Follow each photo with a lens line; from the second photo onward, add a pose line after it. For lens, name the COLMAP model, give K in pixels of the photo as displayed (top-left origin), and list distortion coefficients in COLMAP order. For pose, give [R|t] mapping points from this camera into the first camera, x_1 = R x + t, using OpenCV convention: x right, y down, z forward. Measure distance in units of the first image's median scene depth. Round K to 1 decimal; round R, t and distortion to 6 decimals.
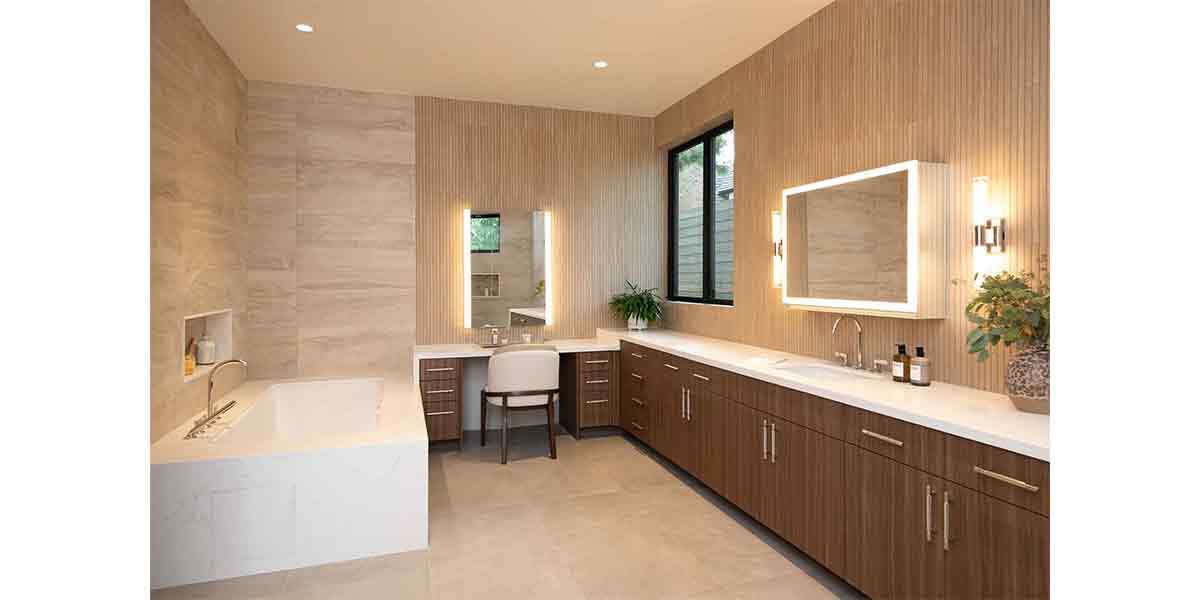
lens RADIAL K [[602.2, 0, 605.3], [0, 602.2, 289.3], [0, 0, 1]] dist [0.004374, -0.000666]
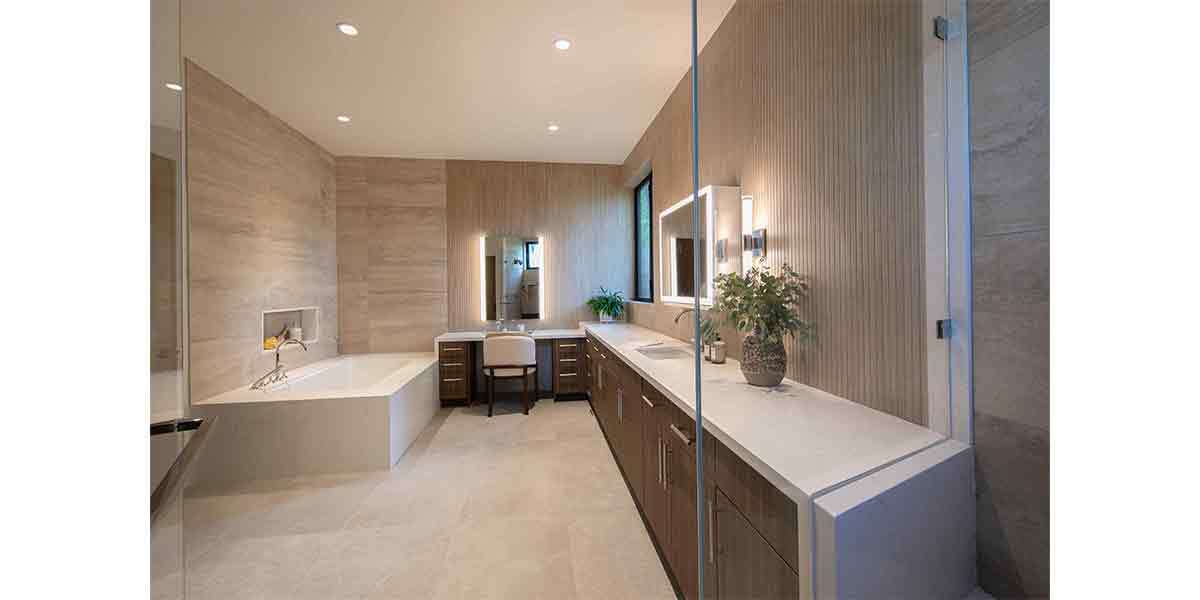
lens RADIAL K [[443.6, 0, 601.6], [0, 443.6, 295.6], [0, 0, 1]] dist [-0.000438, -0.000100]
pose [[0.983877, -0.006728, -0.178722, 0.258811], [0.006401, 0.999977, -0.002409, 0.010331], [0.178734, 0.001227, 0.983897, 0.024623]]
